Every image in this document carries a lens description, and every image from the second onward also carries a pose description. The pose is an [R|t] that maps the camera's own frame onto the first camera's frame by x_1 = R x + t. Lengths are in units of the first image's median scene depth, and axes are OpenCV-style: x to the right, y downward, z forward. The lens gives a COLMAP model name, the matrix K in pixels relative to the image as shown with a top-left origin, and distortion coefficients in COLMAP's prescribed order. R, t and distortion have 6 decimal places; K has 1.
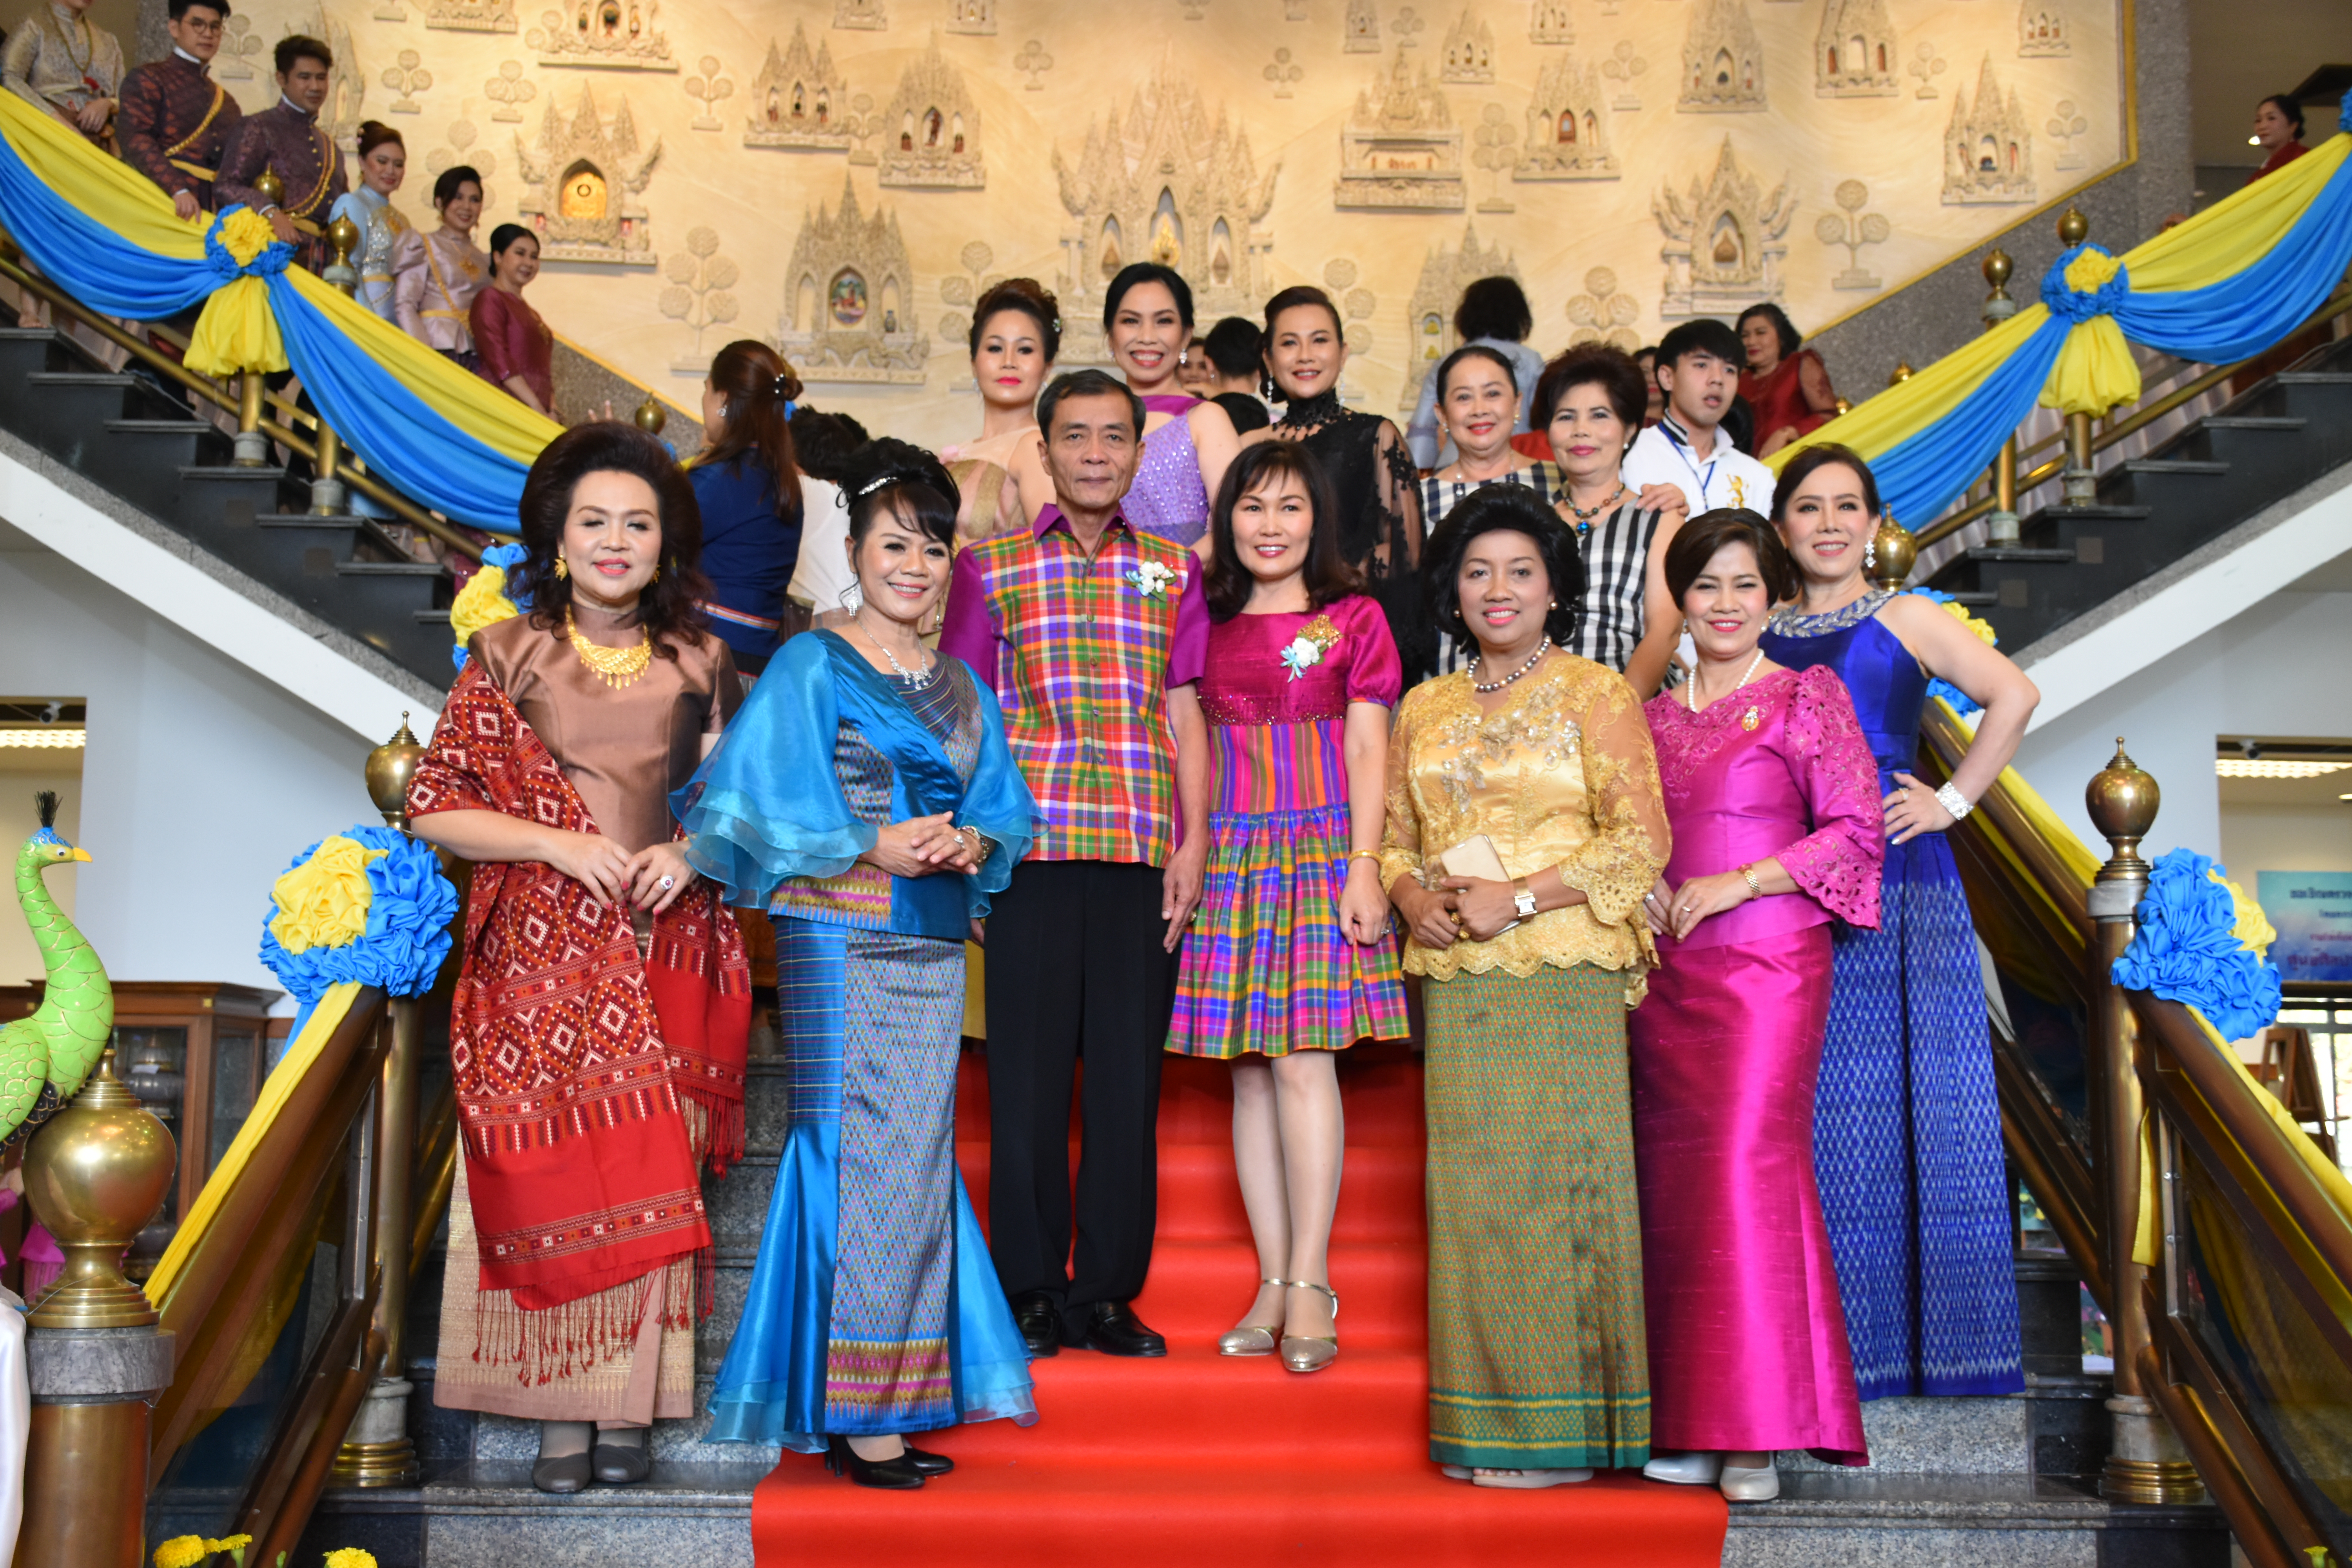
lens RADIAL K [[2606.2, 0, 1164.3], [0, 2606.2, 782.9], [0, 0, 1]] dist [0.002649, 0.021955]
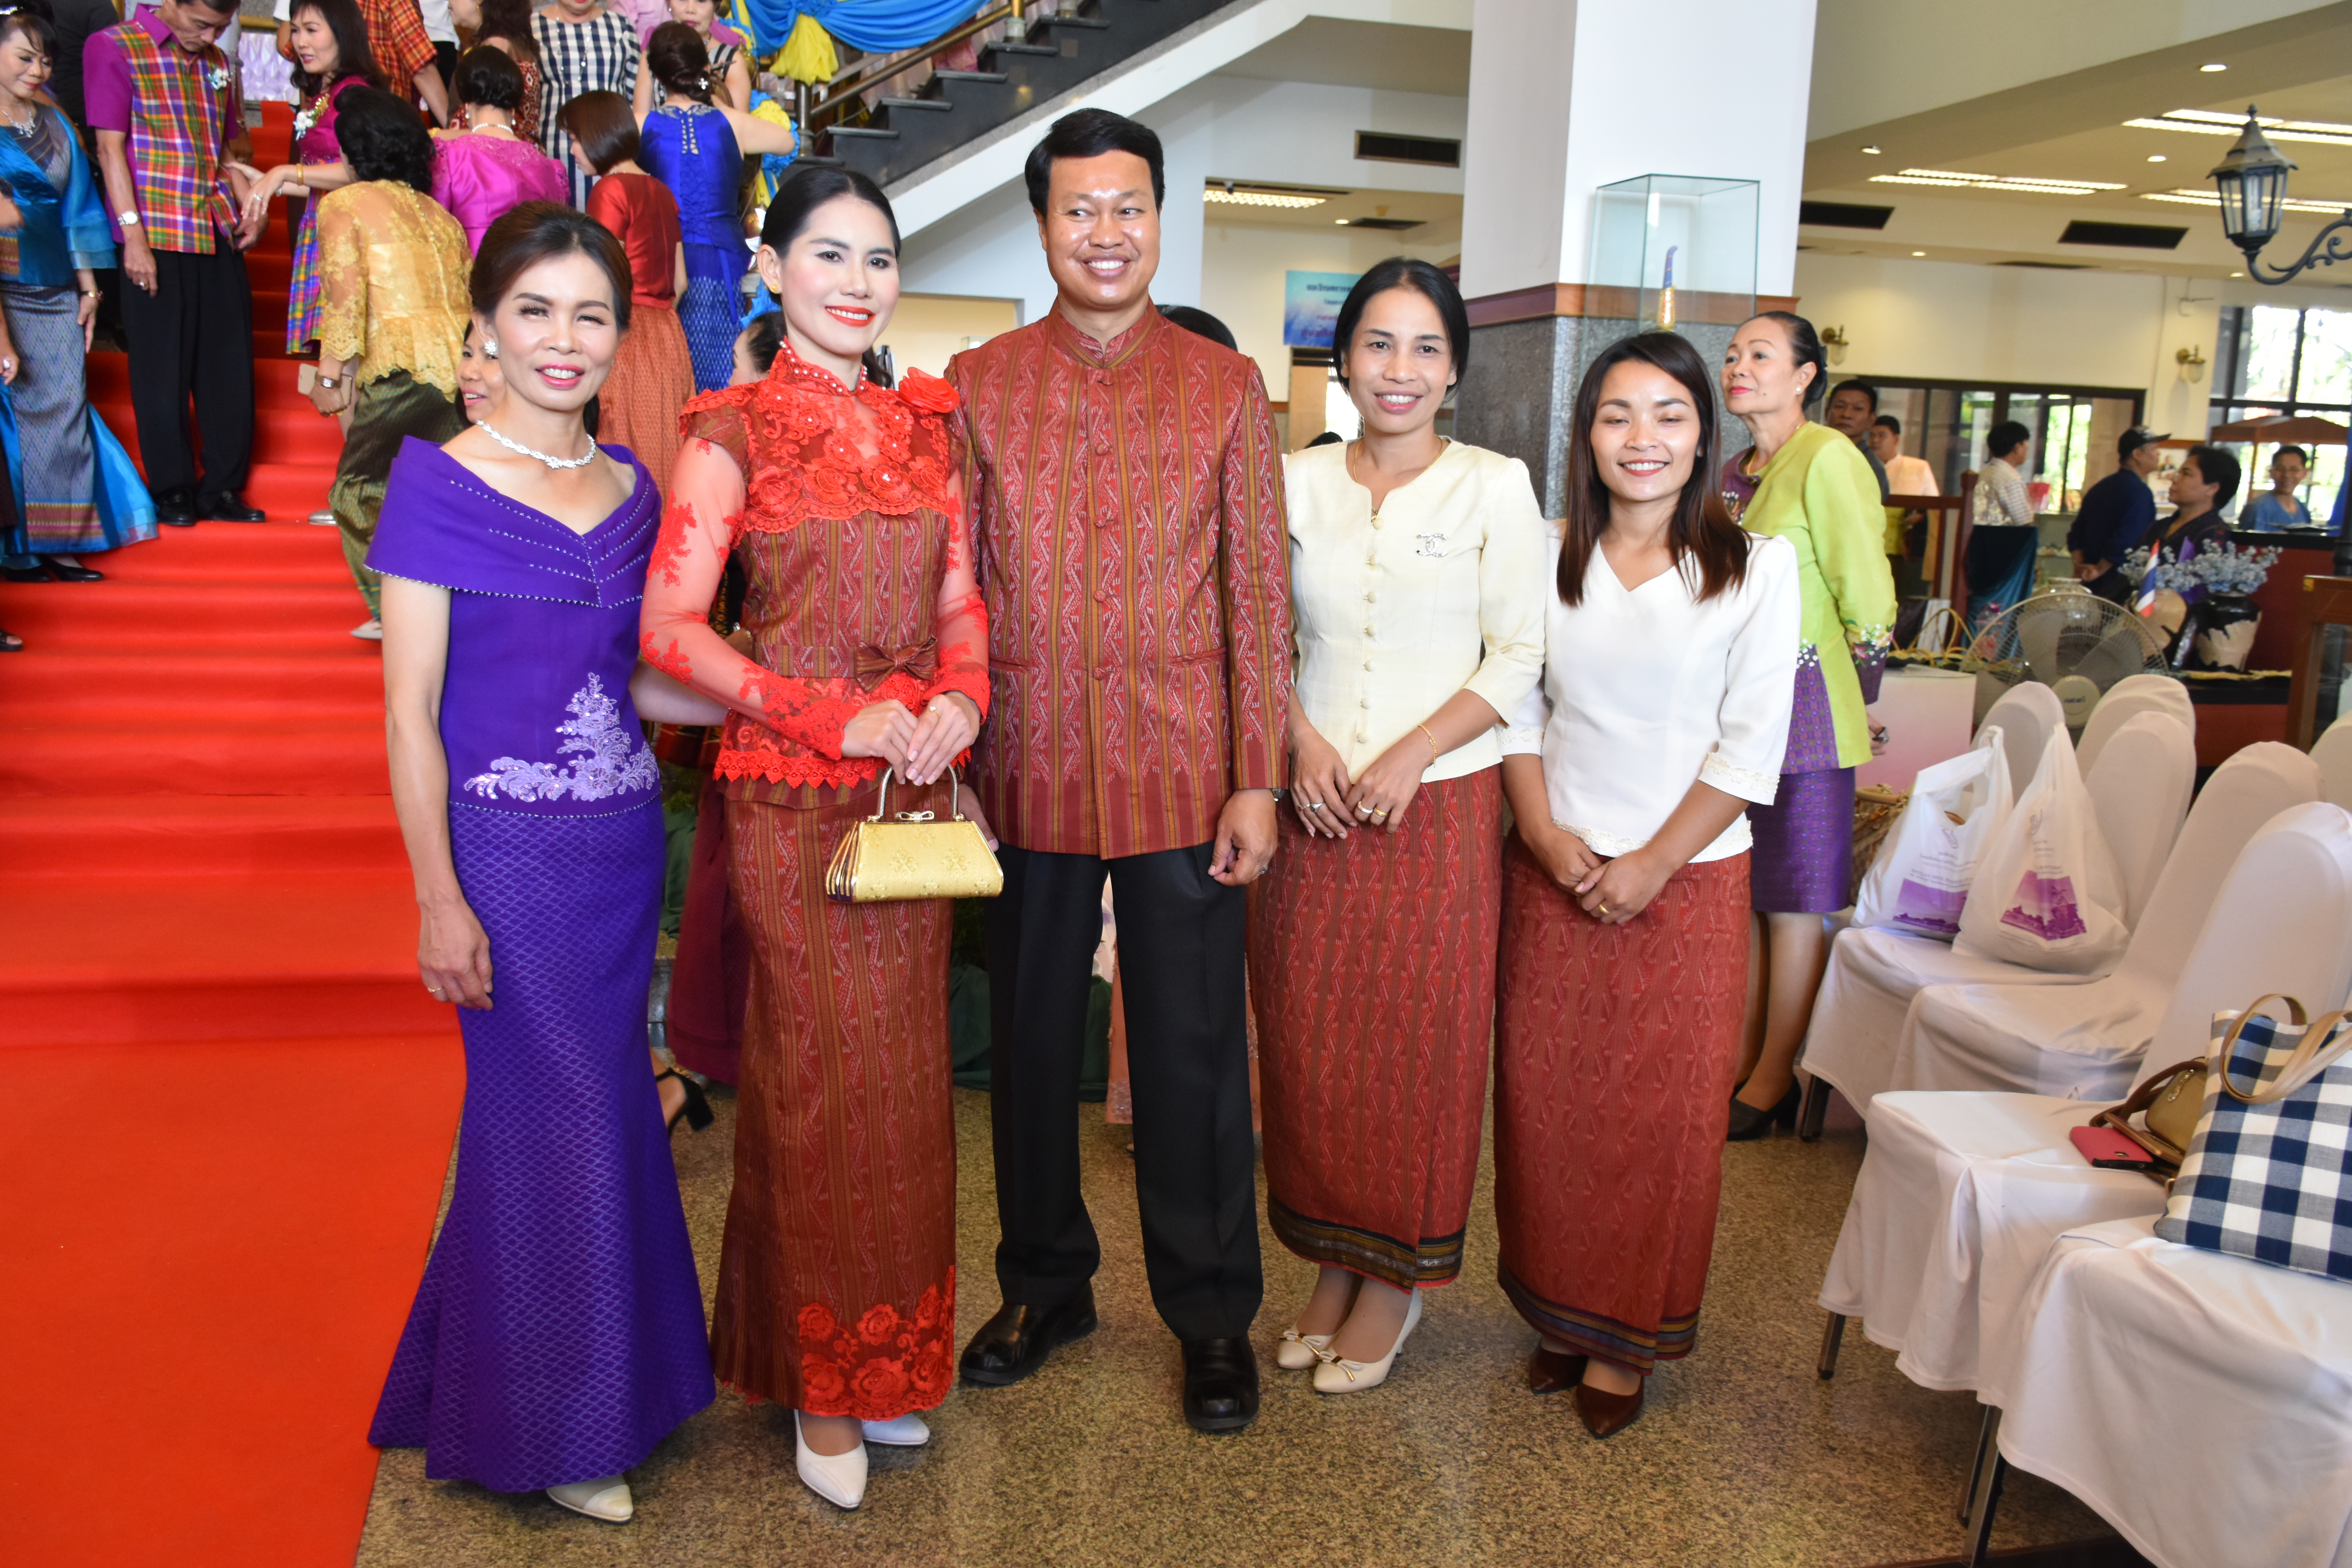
lens RADIAL K [[2021.3, 0, 1176.0], [0, 2021.3, 784.0], [0, 0, 1]] dist [0.004241, -0.126557]
pose [[0.973467, -0.016844, 0.228206, 0.111972], [-0.050181, 0.957297, 0.284719, -0.013572], [-0.223257, -0.288616, 0.931052, -0.179122]]
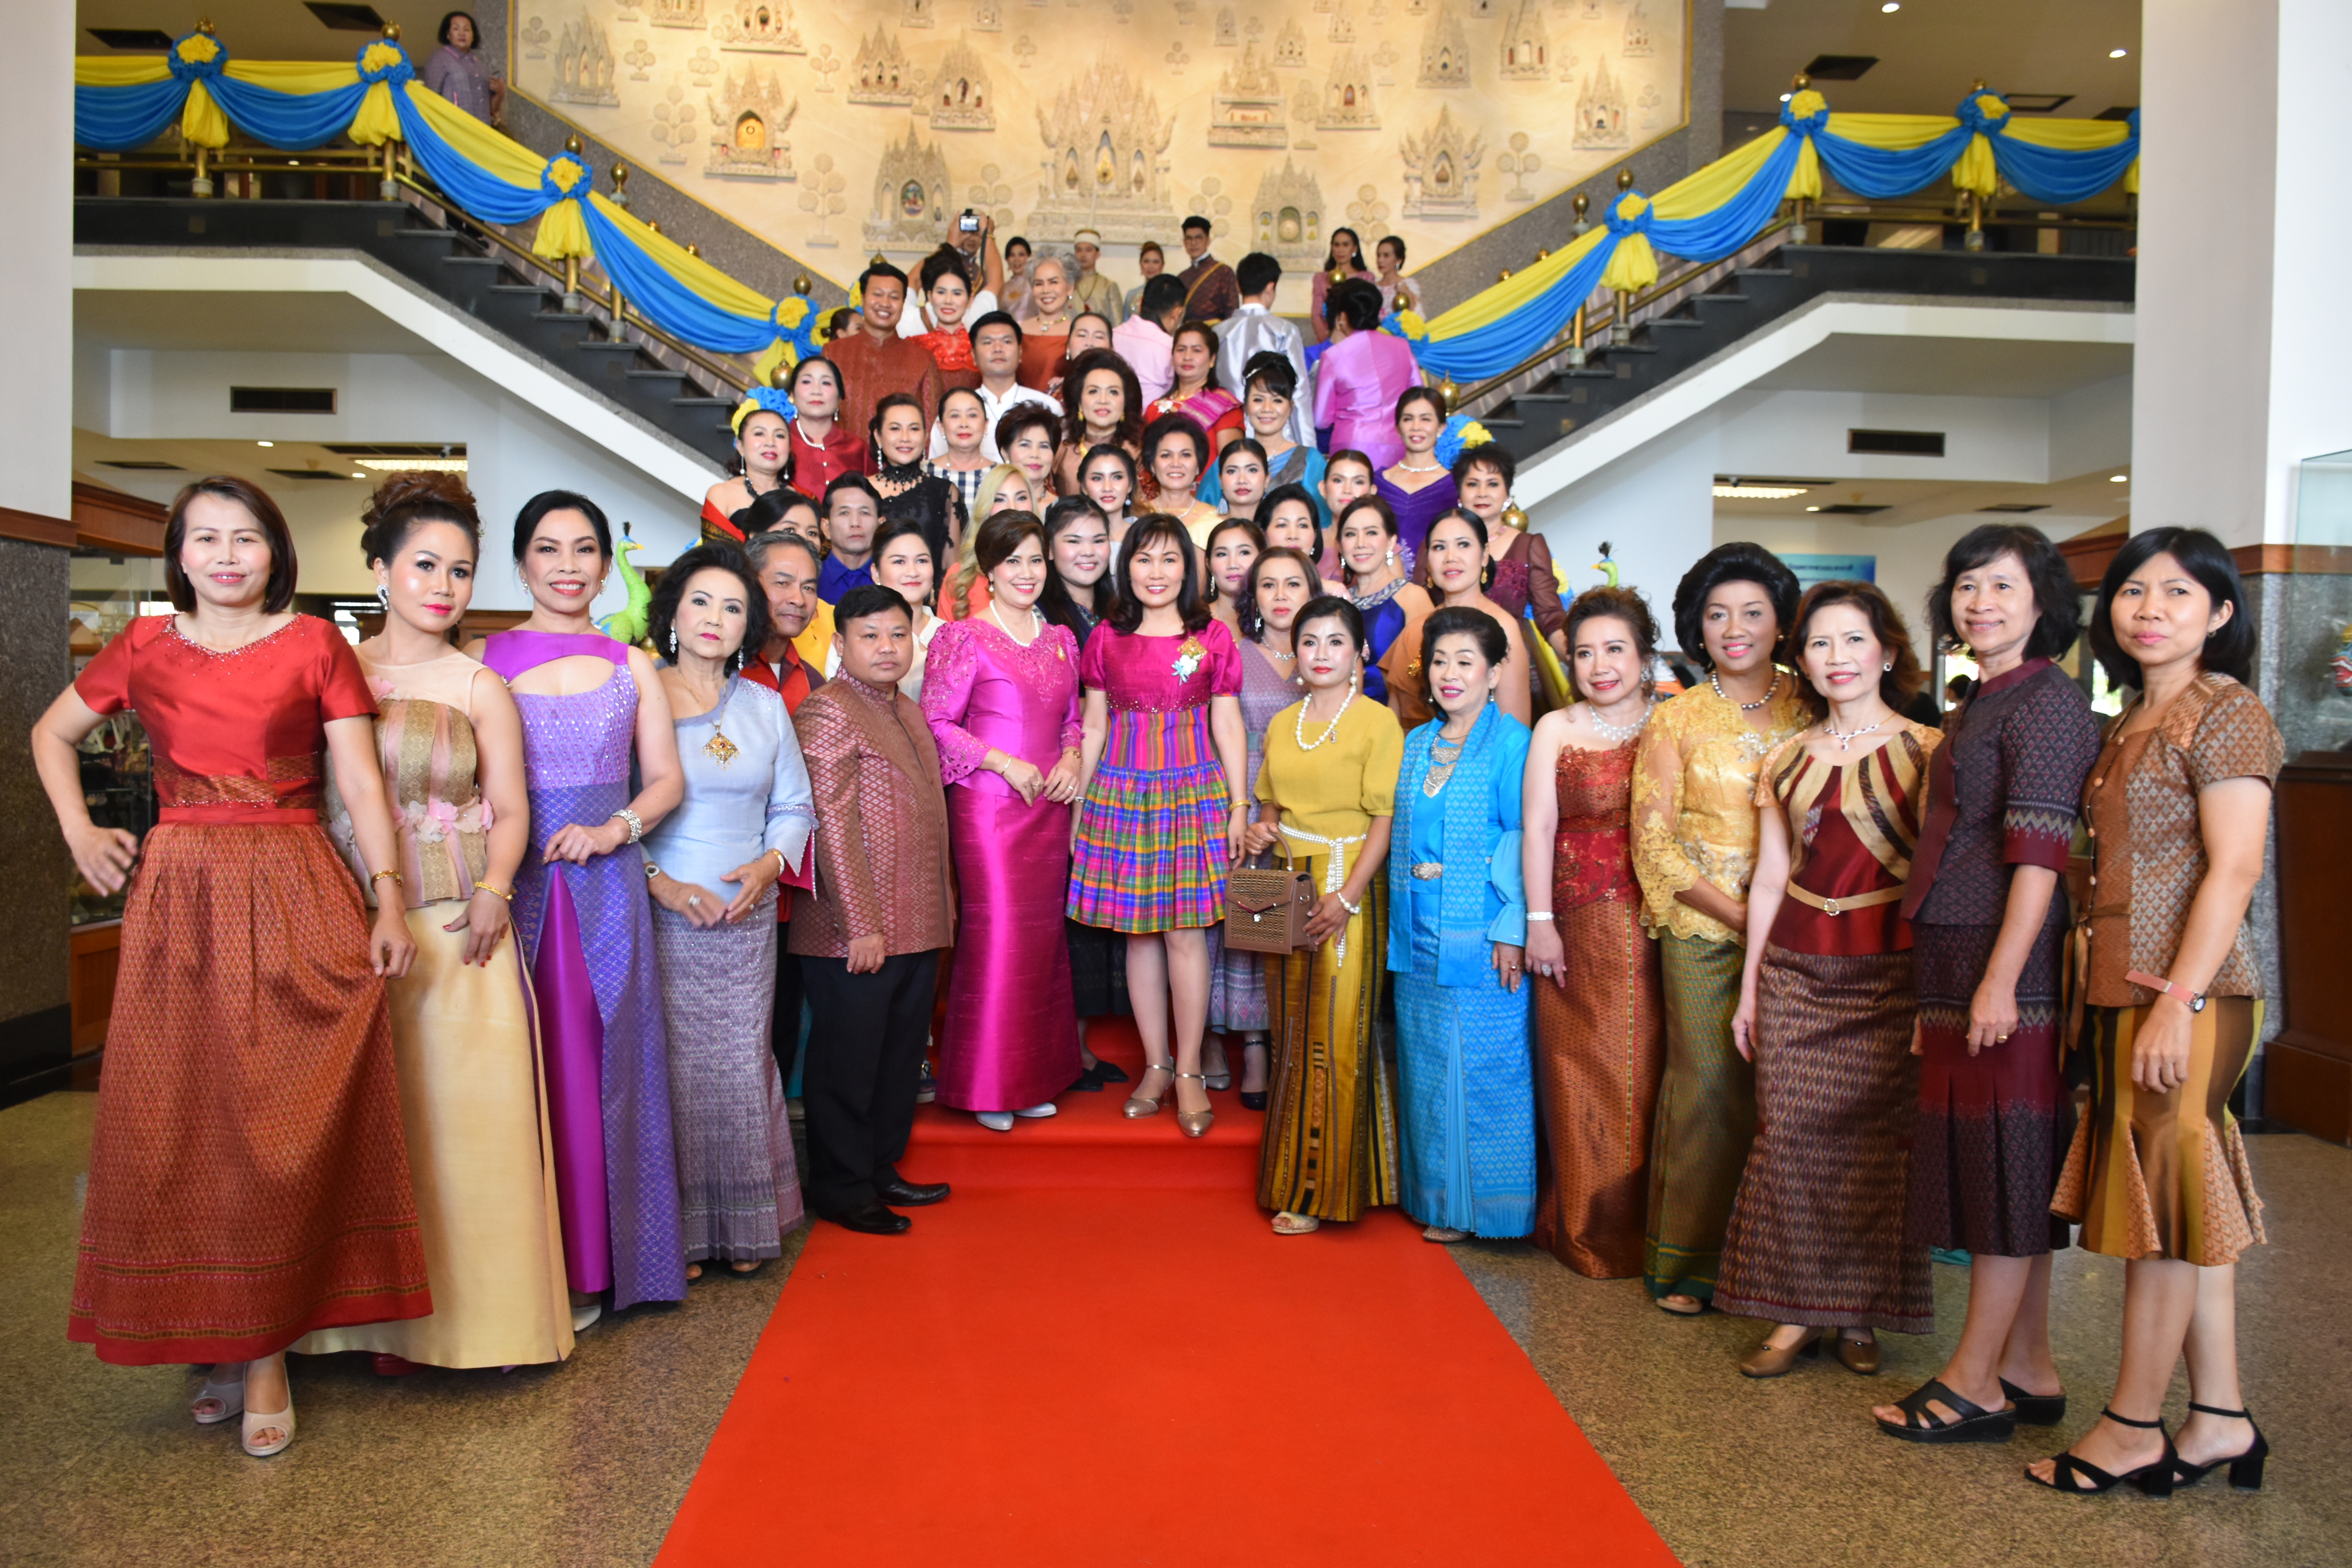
lens RADIAL K [[1793.0, 0, 1173.1], [0, 1793.0, 779.1], [0, 0, 1]] dist [-0.017745, -0.004872]
pose [[0.999606, 0.002672, 0.027927, 0.013215], [-0.007171, 0.986719, 0.162279, -0.008503], [-0.027123, -0.162416, 0.986350, -0.184515]]
